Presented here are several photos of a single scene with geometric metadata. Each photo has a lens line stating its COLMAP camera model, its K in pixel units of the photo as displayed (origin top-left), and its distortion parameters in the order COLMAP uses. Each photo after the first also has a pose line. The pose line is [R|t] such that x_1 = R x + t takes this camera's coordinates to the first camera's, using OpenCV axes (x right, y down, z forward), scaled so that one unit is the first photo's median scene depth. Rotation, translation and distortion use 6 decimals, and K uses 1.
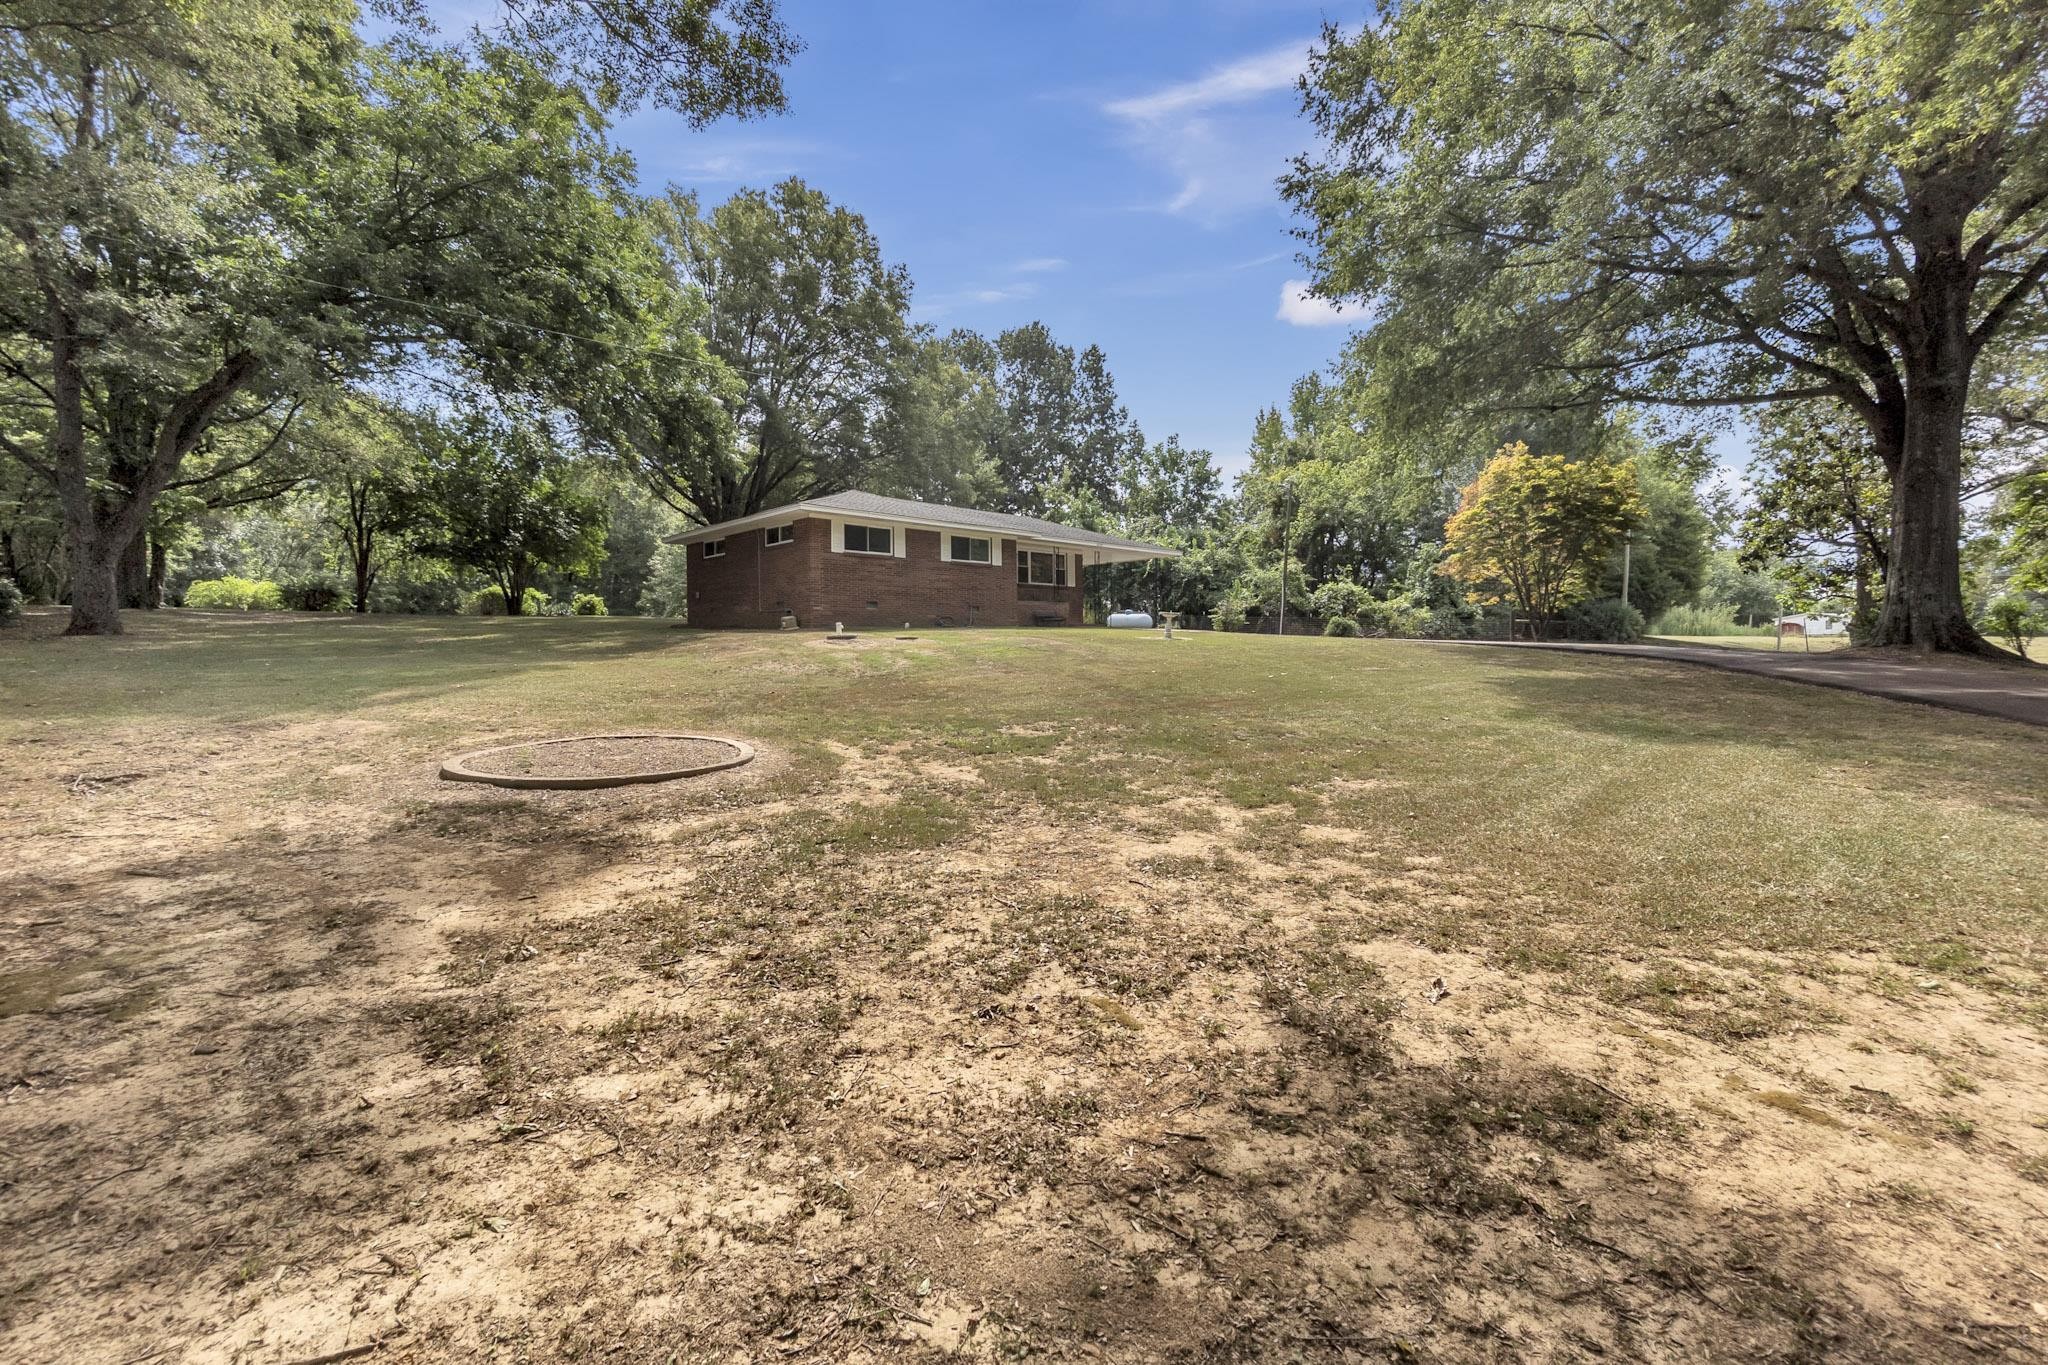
lens RADIAL K [[1565.6, 0, 1024.3], [0, 1565.6, 682.6], [0, 0, 1]] dist [-0.014748, 0.005359]
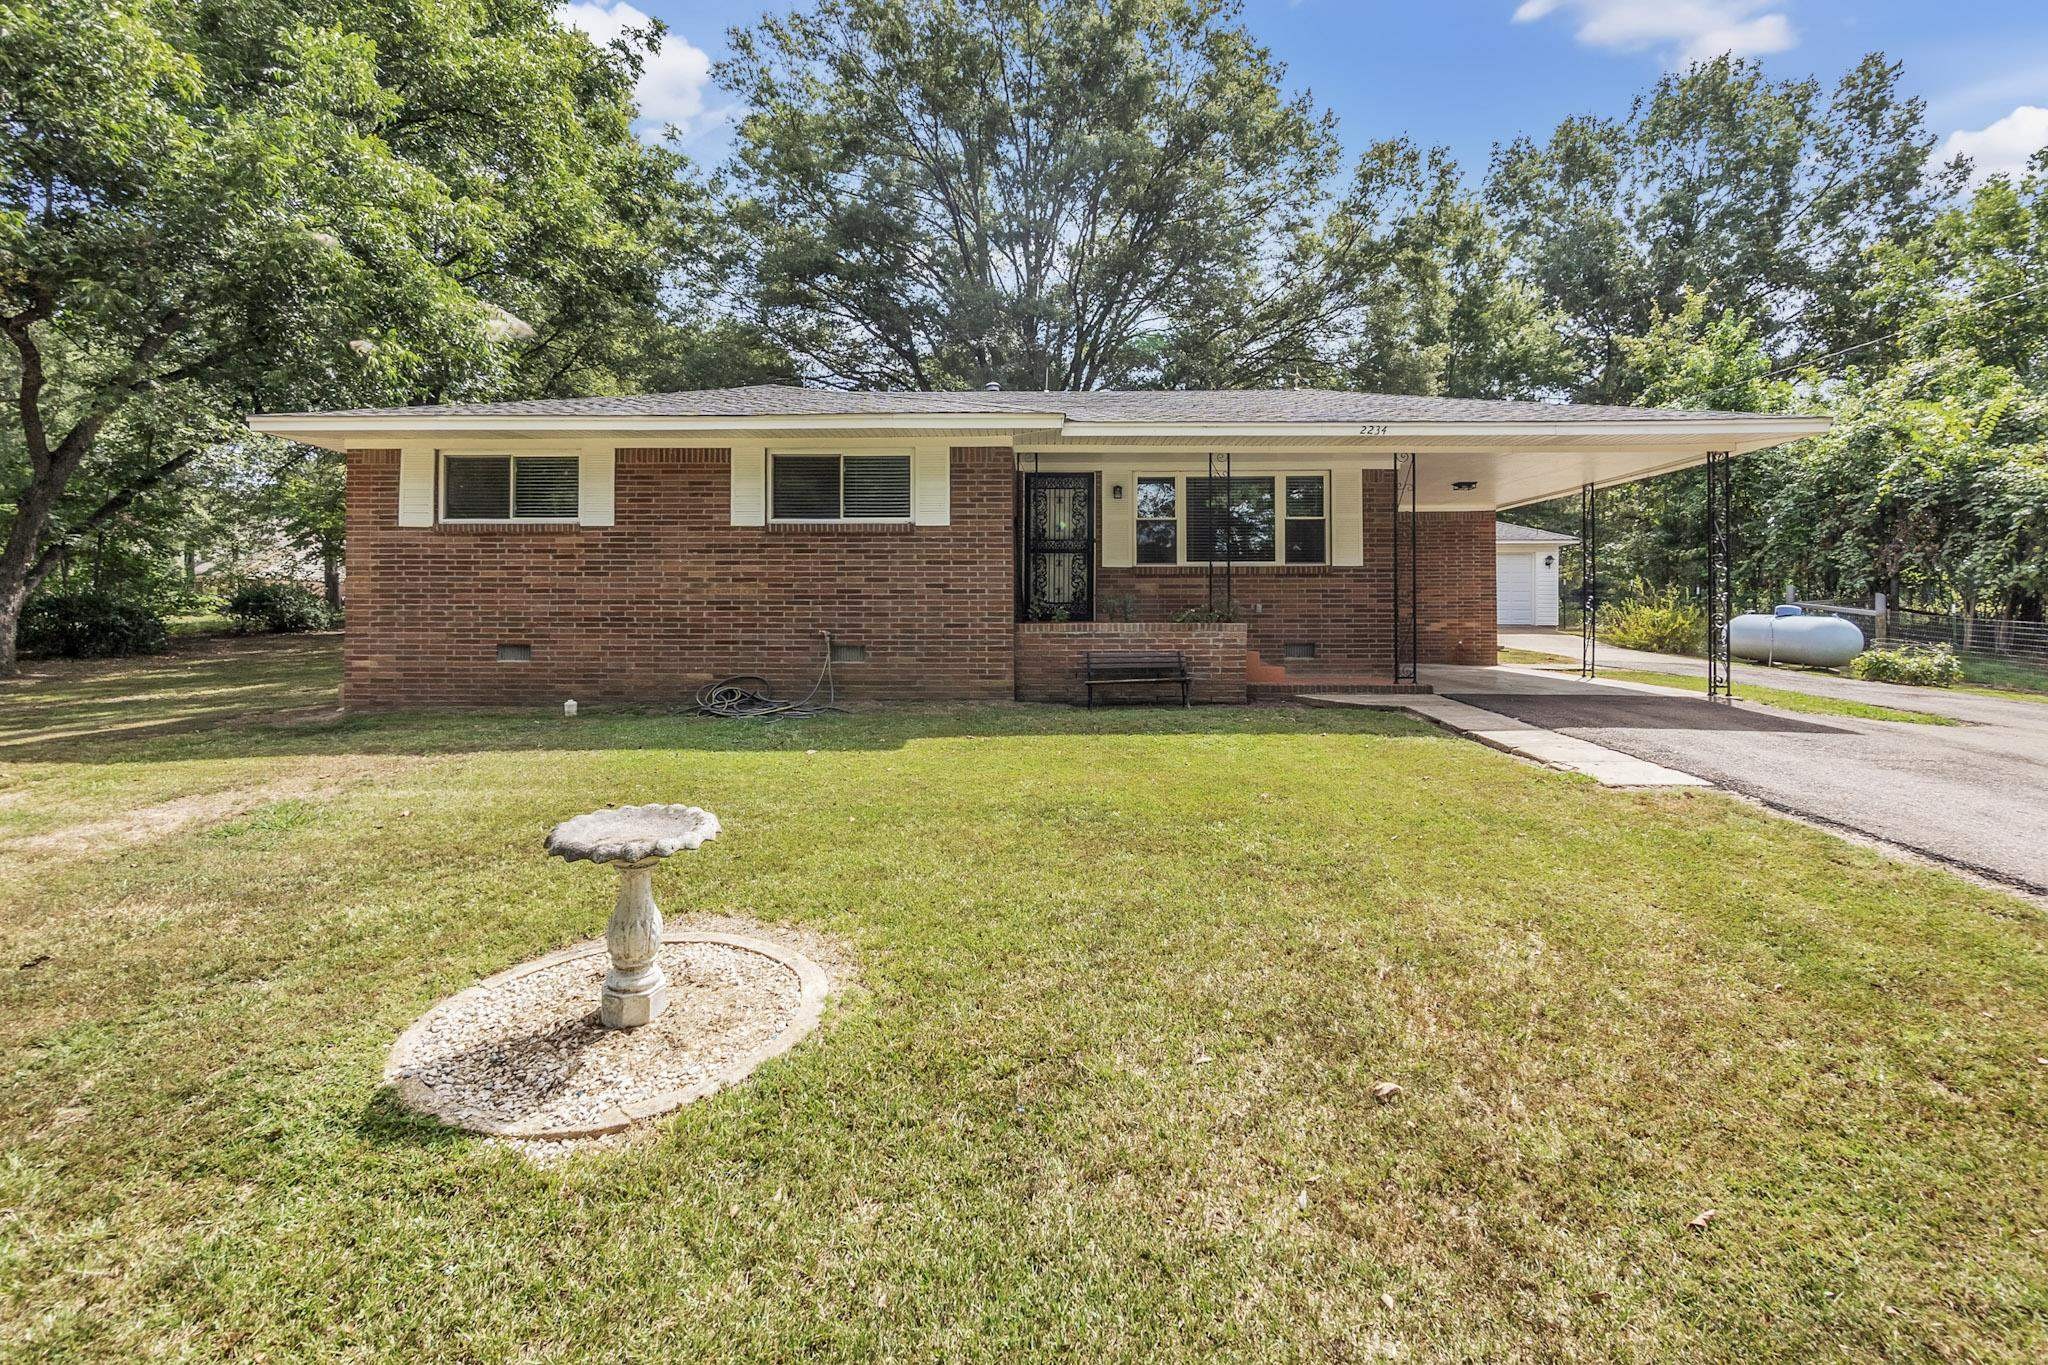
lens RADIAL K [[933.1, 0, 1023.3], [0, 933.1, 613.5], [0, 0, 1]] dist [0.000473, 0.000077]
pose [[0.611104, -0.001898, -0.791548, 0.172338], [-0.002969, 0.999985, -0.004690, -0.055769], [0.791545, 0.005217, 0.611089, 0.924127]]
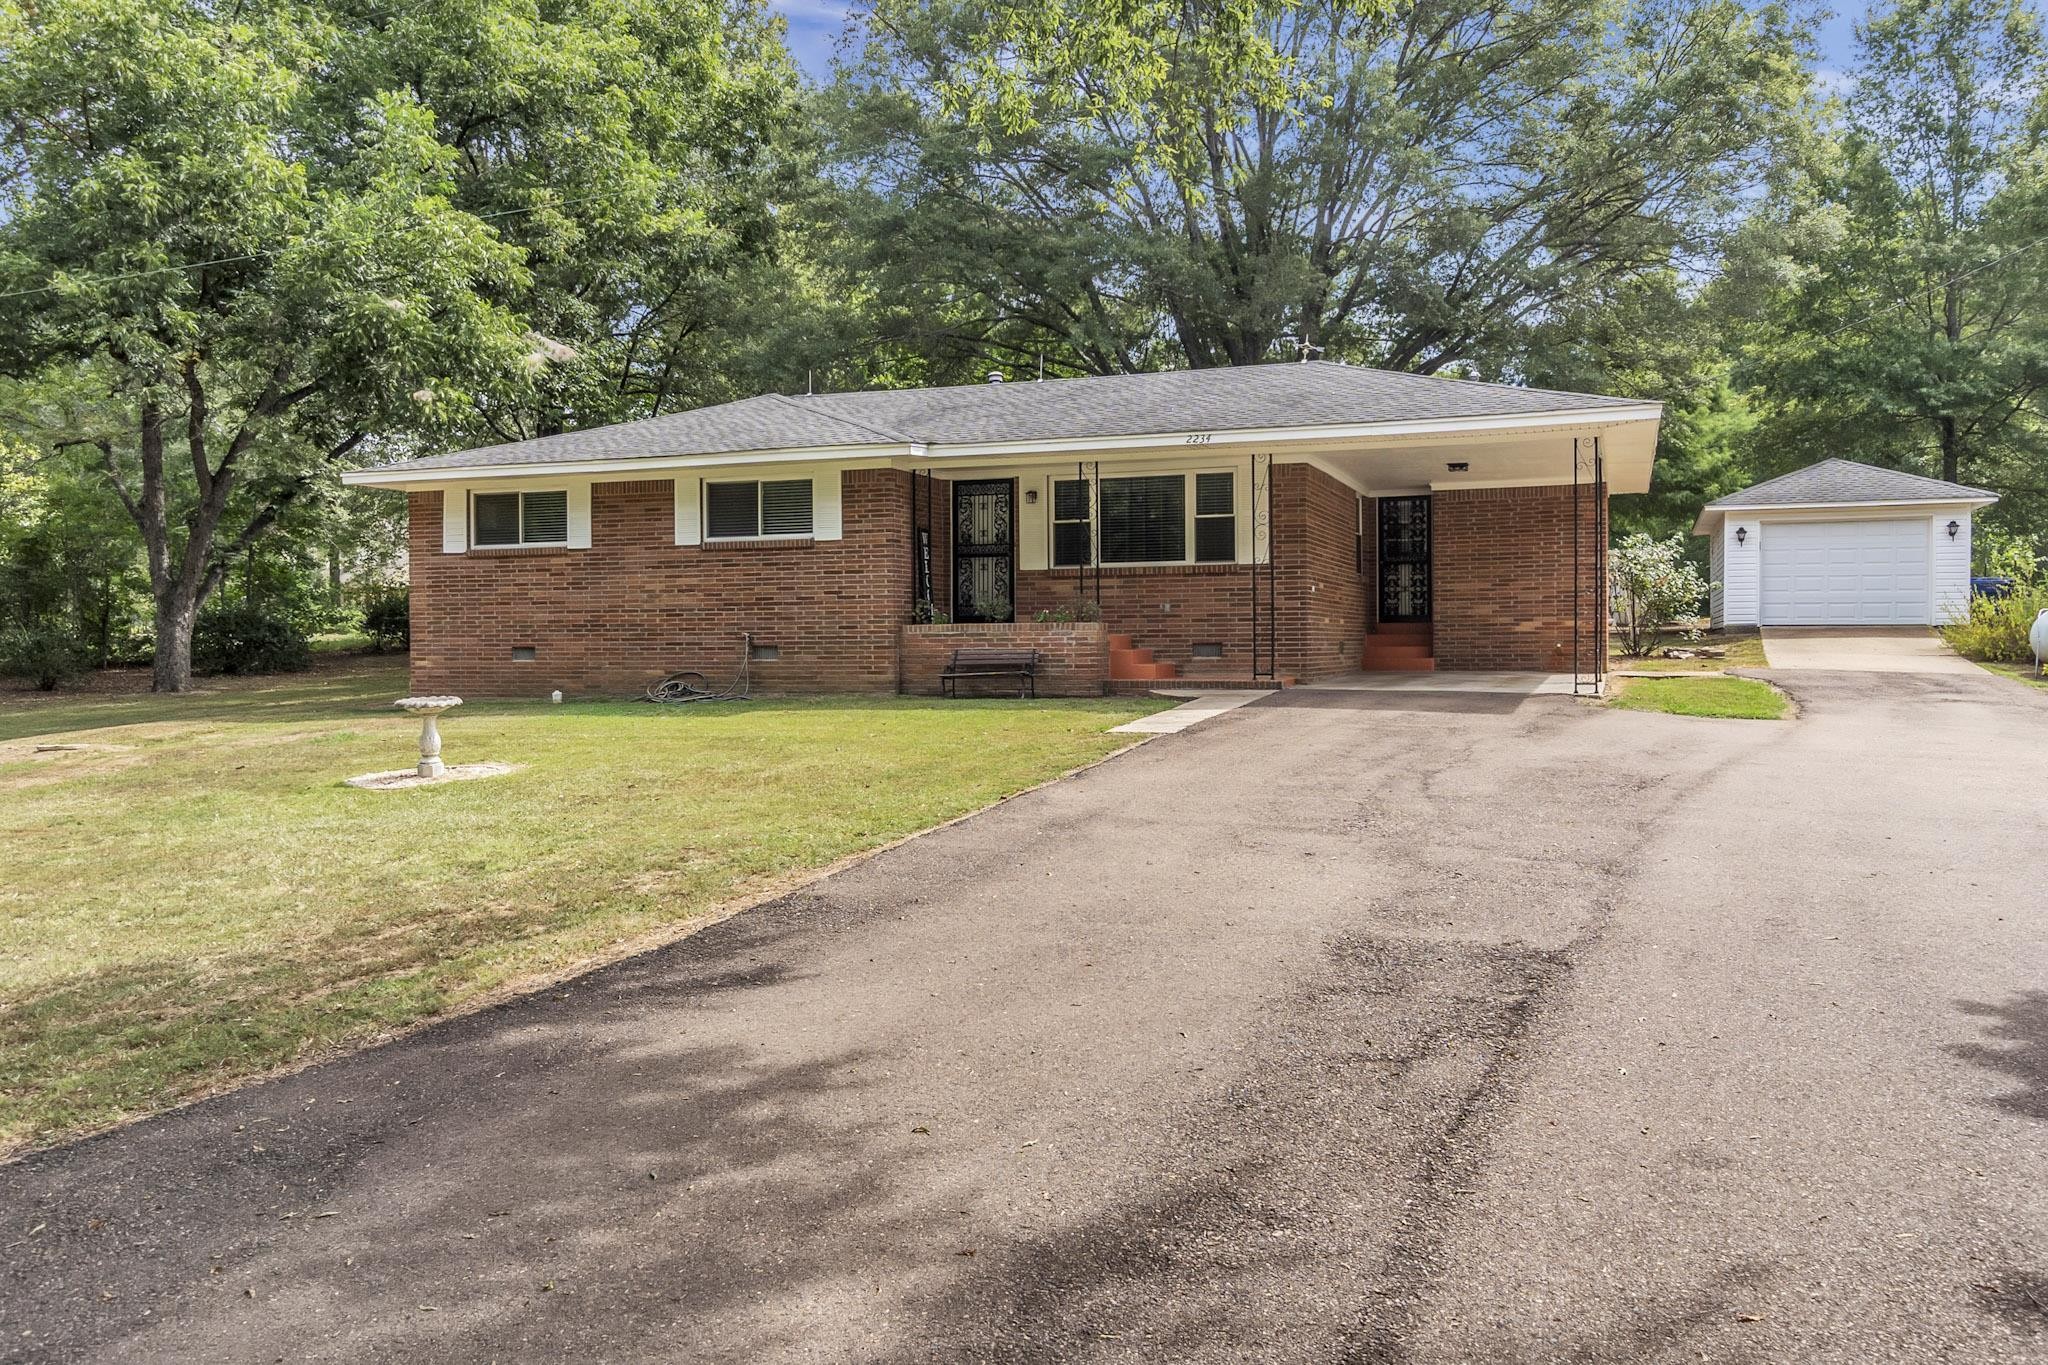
lens RADIAL K [[1565.6, 0, 1025.8], [0, 1565.6, 684.5], [0, 0, 1]] dist [-0.014748, 0.005359]
pose [[0.331704, 0.029512, -0.942922, 0.409505], [0.008343, 0.999380, 0.034214, -0.052462], [0.943347, -0.019216, 0.331252, 0.952208]]
